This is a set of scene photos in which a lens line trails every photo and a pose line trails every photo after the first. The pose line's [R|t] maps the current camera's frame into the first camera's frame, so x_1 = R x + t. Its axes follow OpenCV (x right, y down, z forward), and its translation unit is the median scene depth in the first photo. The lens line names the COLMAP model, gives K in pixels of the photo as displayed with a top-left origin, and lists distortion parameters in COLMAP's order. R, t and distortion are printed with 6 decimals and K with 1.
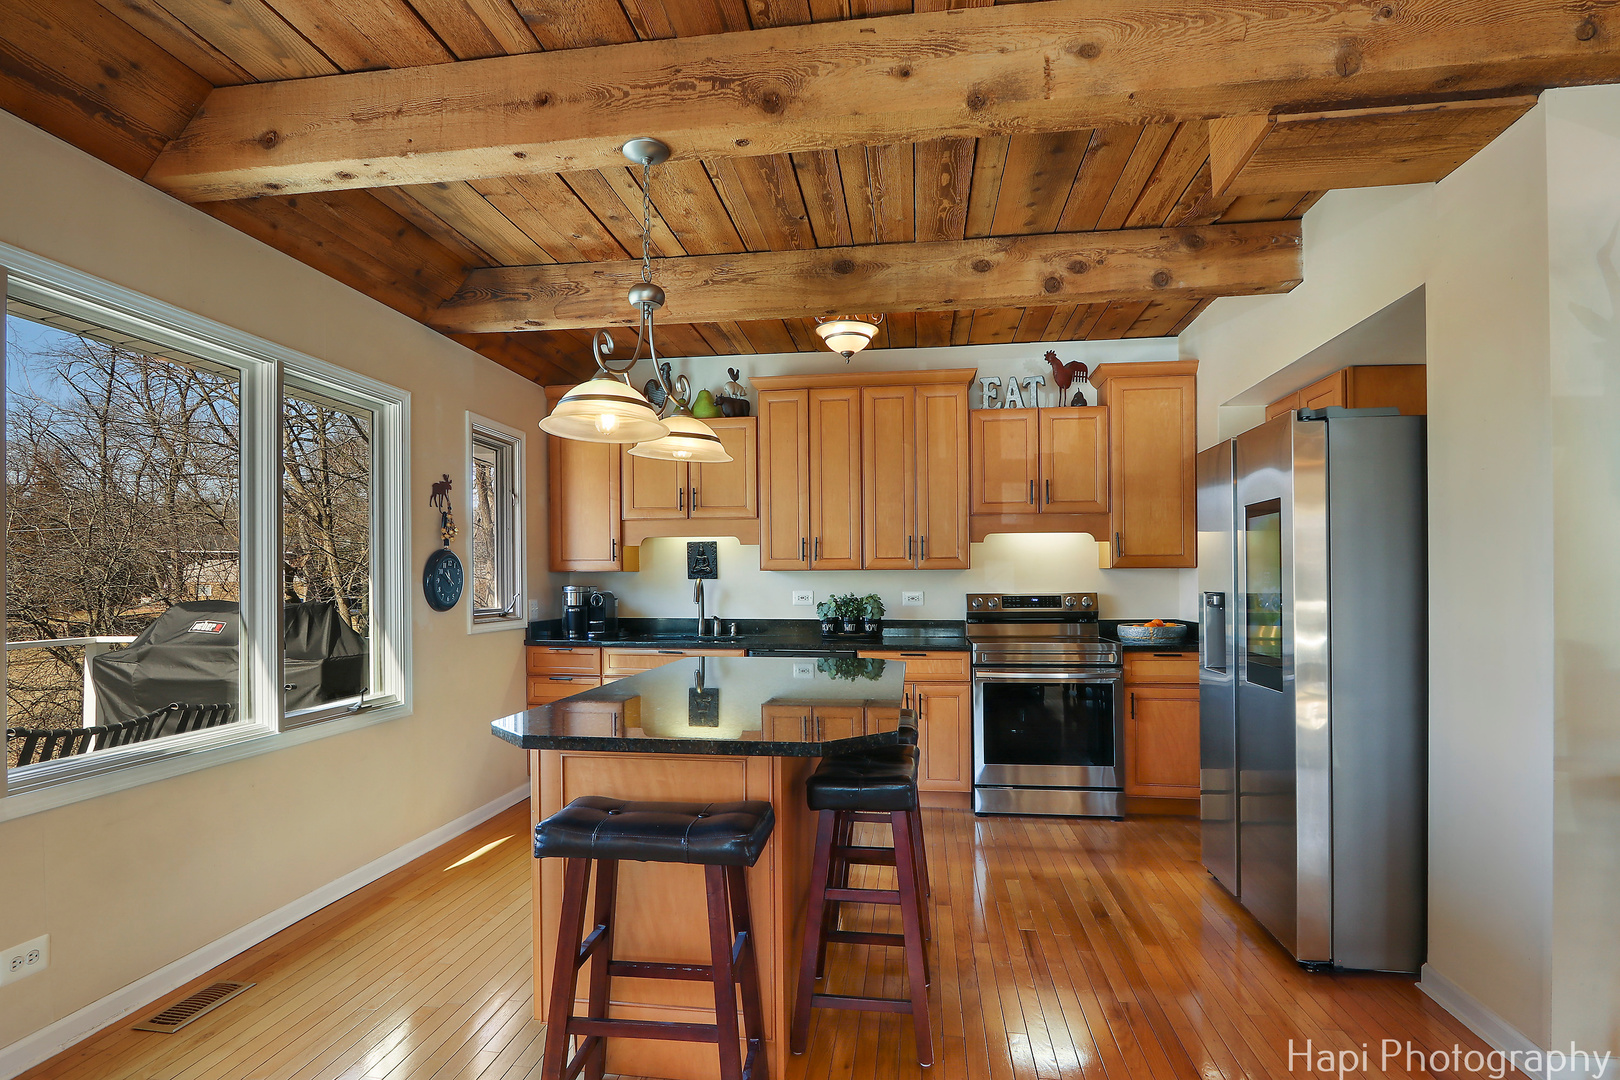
lens RADIAL K [[801.8, 0, 810.0], [0, 801.8, 576.2], [0, 0, 1]] dist [-0.021275, -0.000142]
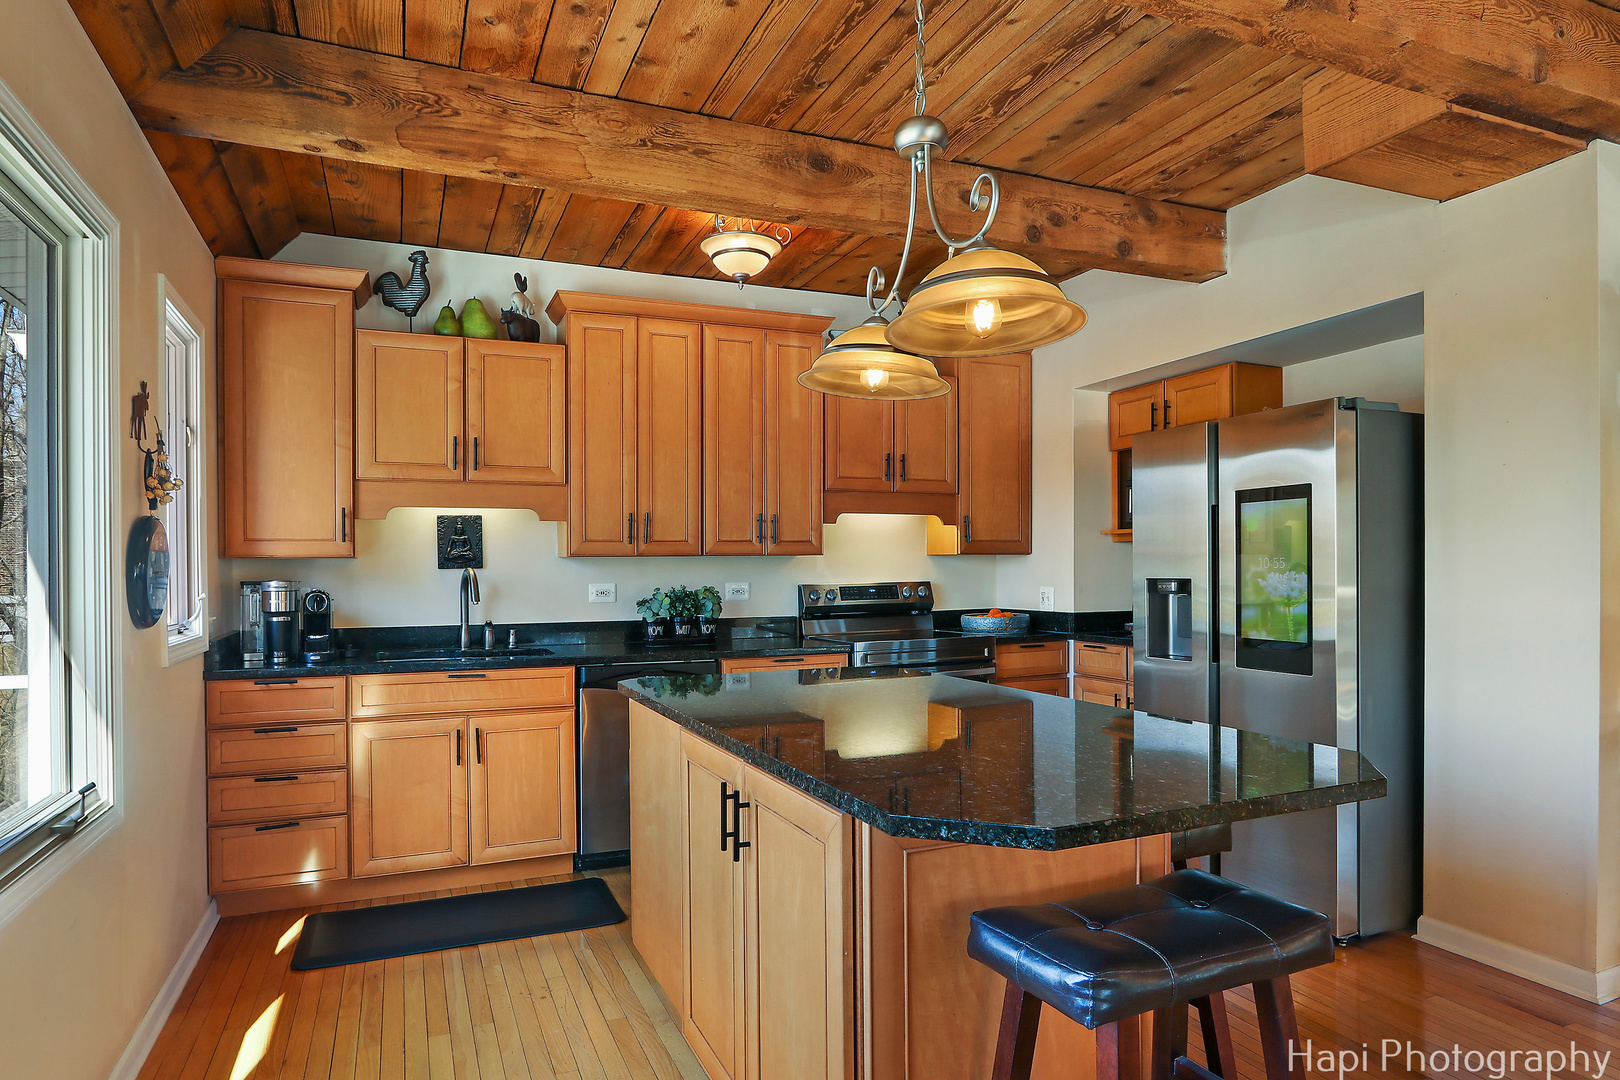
lens RADIAL K [[910.7, 0, 778.3], [0, 910.7, 564.4], [0, 0, 1]] dist [-0.016929, 0.000449]
pose [[0.864768, -0.002835, 0.502163, -0.328788], [0.003839, 0.999992, -0.000966, 0.001669], [-0.502157, 0.002763, 0.864772, 0.197521]]
